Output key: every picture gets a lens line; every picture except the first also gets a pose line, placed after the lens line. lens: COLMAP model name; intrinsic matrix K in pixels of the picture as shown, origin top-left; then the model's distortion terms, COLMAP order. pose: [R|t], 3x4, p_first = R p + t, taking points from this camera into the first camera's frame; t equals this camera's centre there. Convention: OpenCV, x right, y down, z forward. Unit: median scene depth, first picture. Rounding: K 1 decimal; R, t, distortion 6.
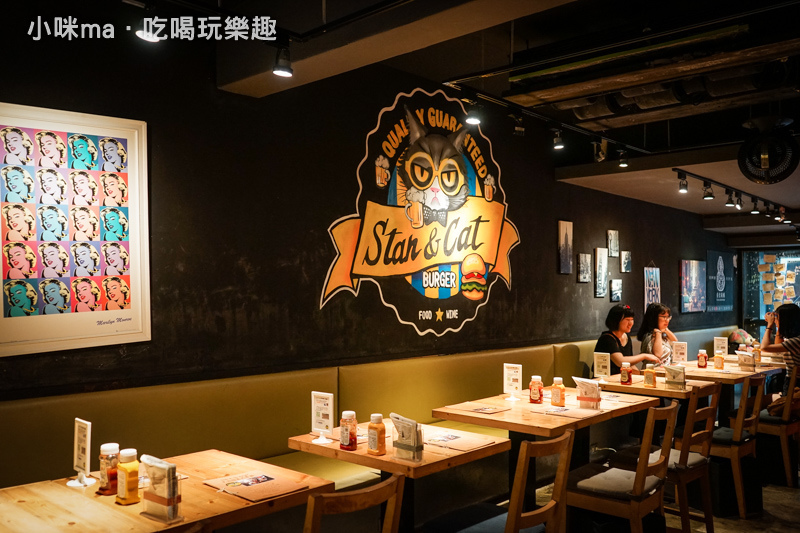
lens RADIAL K [[710.8, 0, 399.8], [0, 710.8, 269.1], [0, 0, 1]] dist [-0.002422, -0.000663]
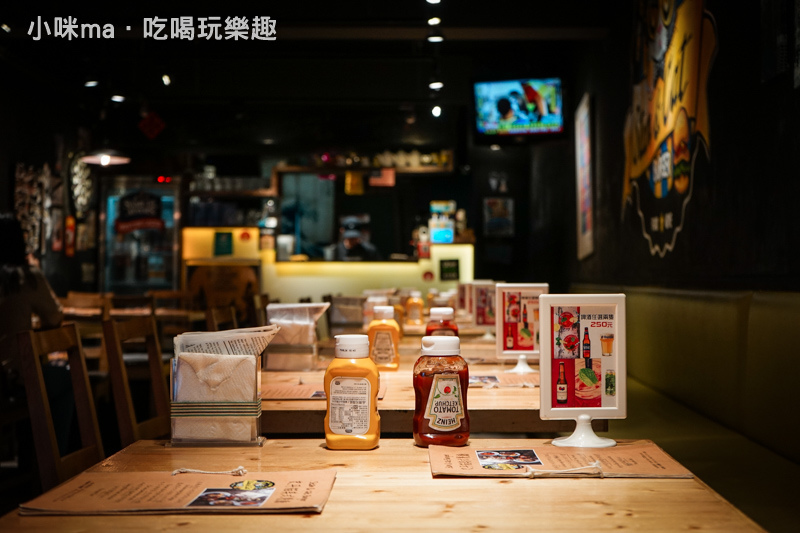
lens RADIAL K [[1139.1, 0, 399.2], [0, 1139.1, 267.9], [0, 0, 1]] dist [0.021236, 0.000000]
pose [[-0.765391, -0.009684, -0.643492, 0.784413], [0.019300, 0.999092, -0.037991, 0.122267], [0.643276, -0.041497, -0.764509, 1.434658]]
